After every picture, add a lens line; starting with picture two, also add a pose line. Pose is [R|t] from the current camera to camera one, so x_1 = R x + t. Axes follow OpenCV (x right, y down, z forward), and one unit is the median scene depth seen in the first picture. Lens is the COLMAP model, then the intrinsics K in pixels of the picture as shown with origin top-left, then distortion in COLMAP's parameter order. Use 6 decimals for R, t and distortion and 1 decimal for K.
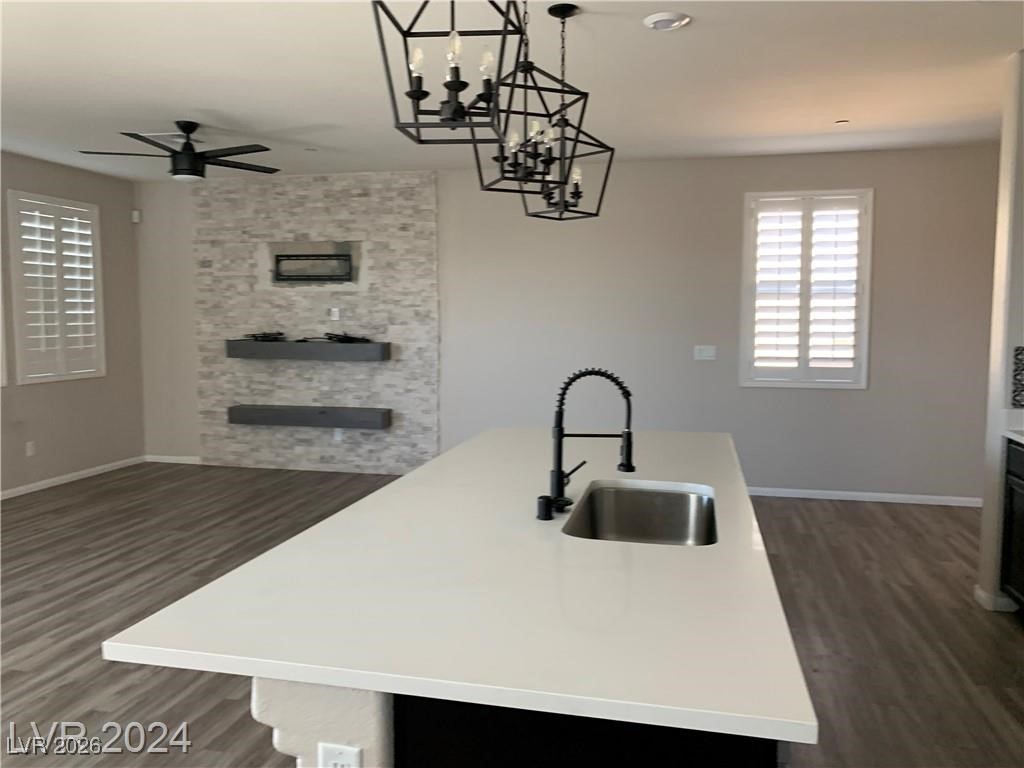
lens RADIAL K [[776.0, 0, 504.3], [0, 776.0, 385.1], [0, 0, 1]] dist [0.015752, -0.019240]
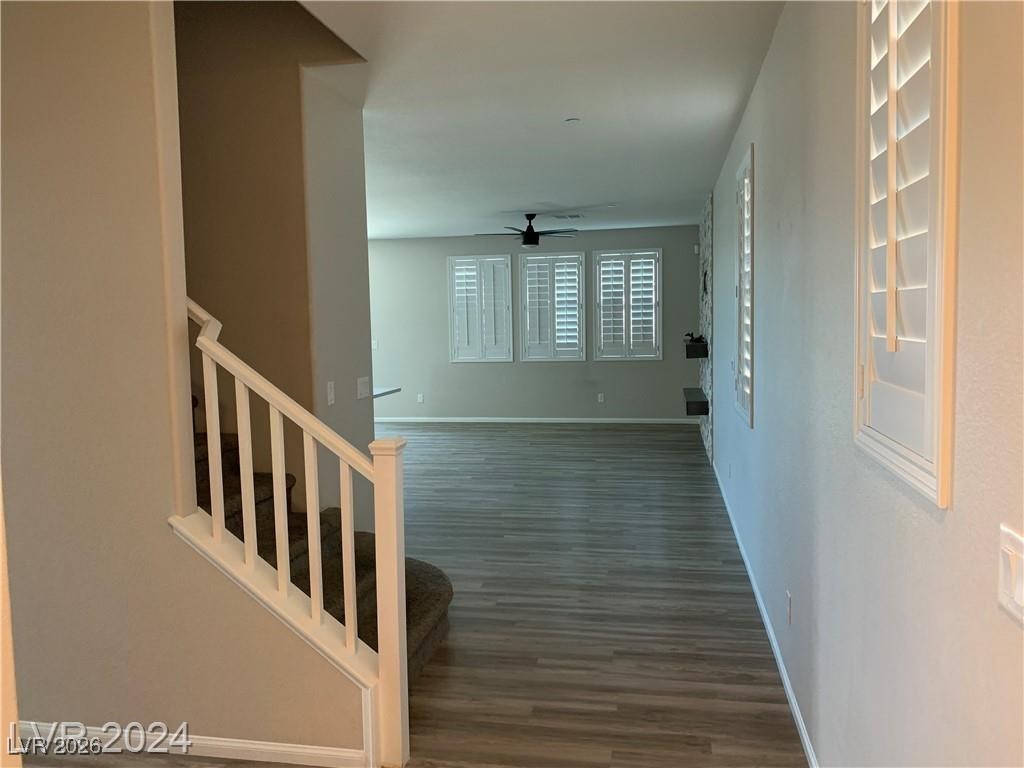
lens RADIAL K [[776.0, 0, 505.8], [0, 776.0, 385.1], [0, 0, 1]] dist [0.015752, -0.019240]
pose [[0.026783, 0.079649, -0.996463, 1.039242], [-0.067069, 0.994718, 0.077707, -0.063574], [0.997389, 0.064751, 0.031983, 0.684322]]
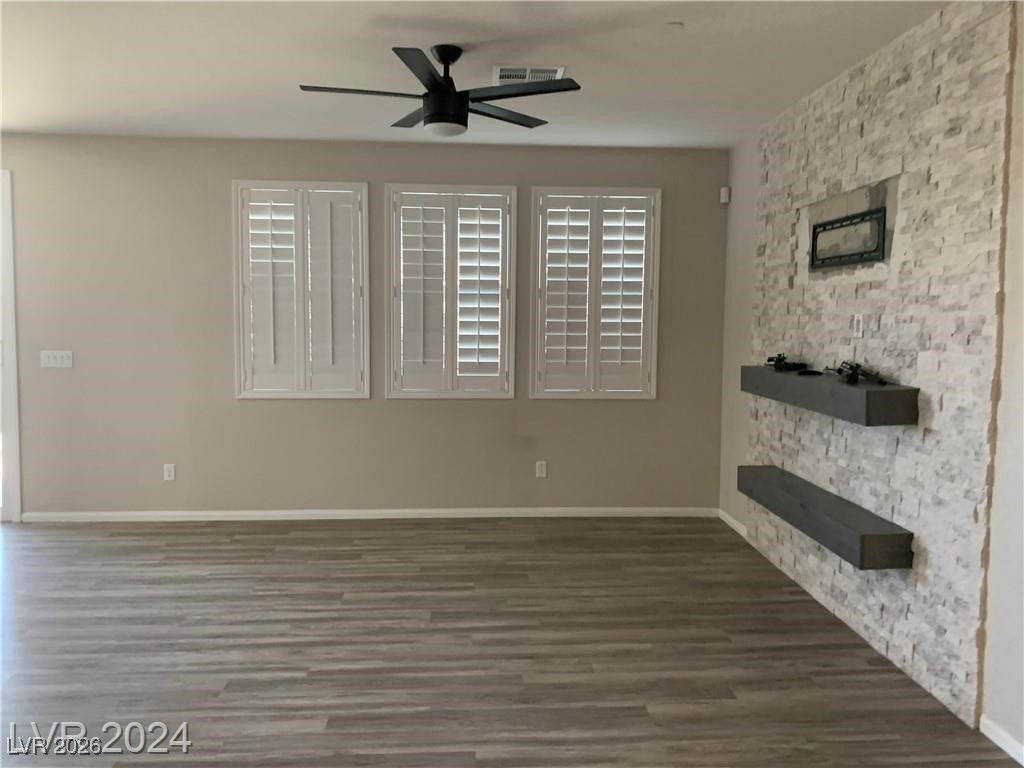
lens RADIAL K [[776.0, 0, 512.5], [0, 776.0, 371.3], [0, 0, 1]] dist [0.015752, -0.019240]
pose [[0.294248, 0.065129, -0.953507, 0.222072], [-0.094739, 0.994749, 0.038710, -0.060947], [0.951022, 0.078943, 0.298873, 0.645339]]
